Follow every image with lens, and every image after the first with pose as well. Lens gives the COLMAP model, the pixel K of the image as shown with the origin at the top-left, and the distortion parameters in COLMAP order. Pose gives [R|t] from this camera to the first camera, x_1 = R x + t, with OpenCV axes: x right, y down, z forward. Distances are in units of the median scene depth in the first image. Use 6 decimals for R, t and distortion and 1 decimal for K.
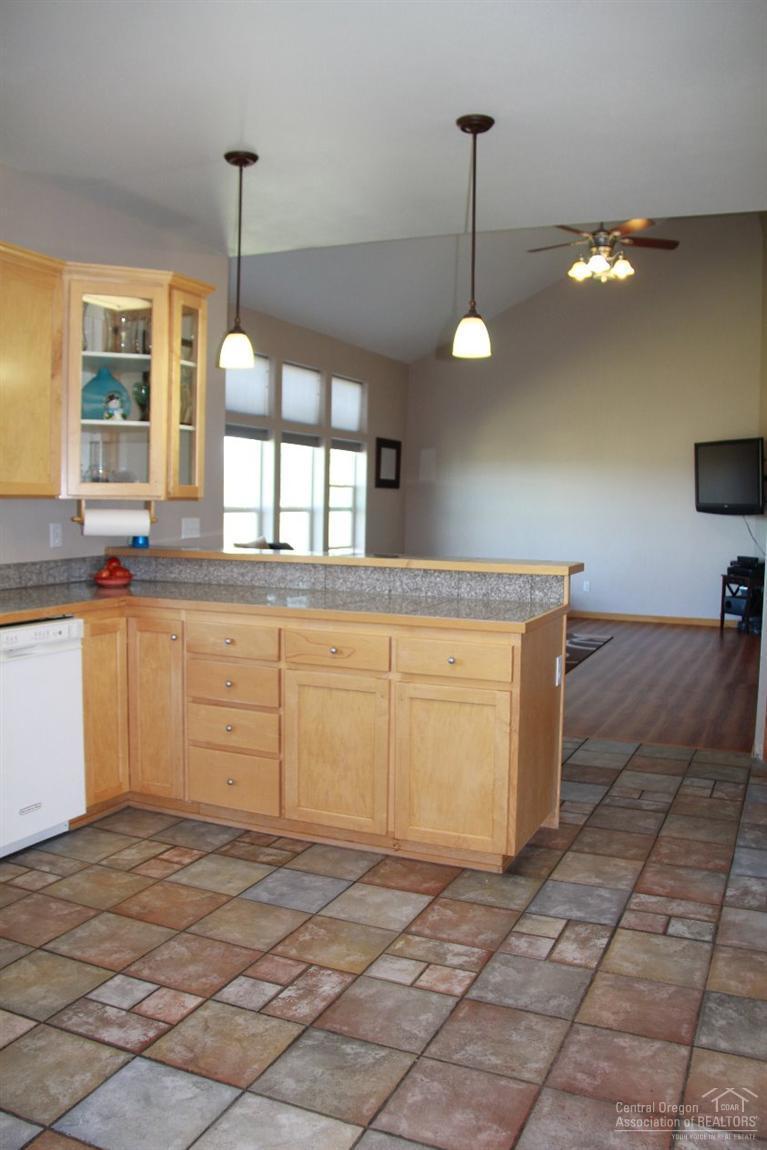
lens RADIAL K [[968.9, 0, 385.2], [0, 968.9, 568.8], [0, 0, 1]] dist [-0.149932, 0.106968]
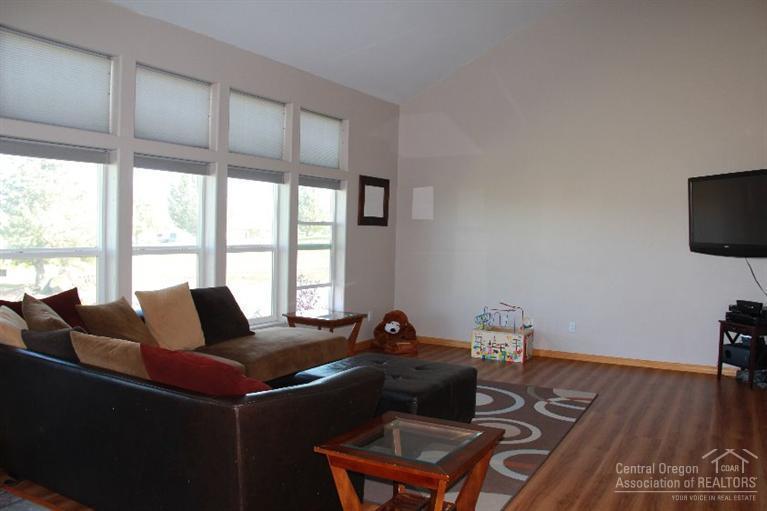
lens RADIAL K [[646.2, 0, 393.4], [0, 646.2, 264.7], [0, 0, 1]] dist [-0.149932, 0.106968]
pose [[0.996066, 0.006551, -0.088367, 0.093339], [-0.008155, 0.999808, -0.017809, -0.034384], [0.088233, 0.018459, 0.995929, 0.372282]]
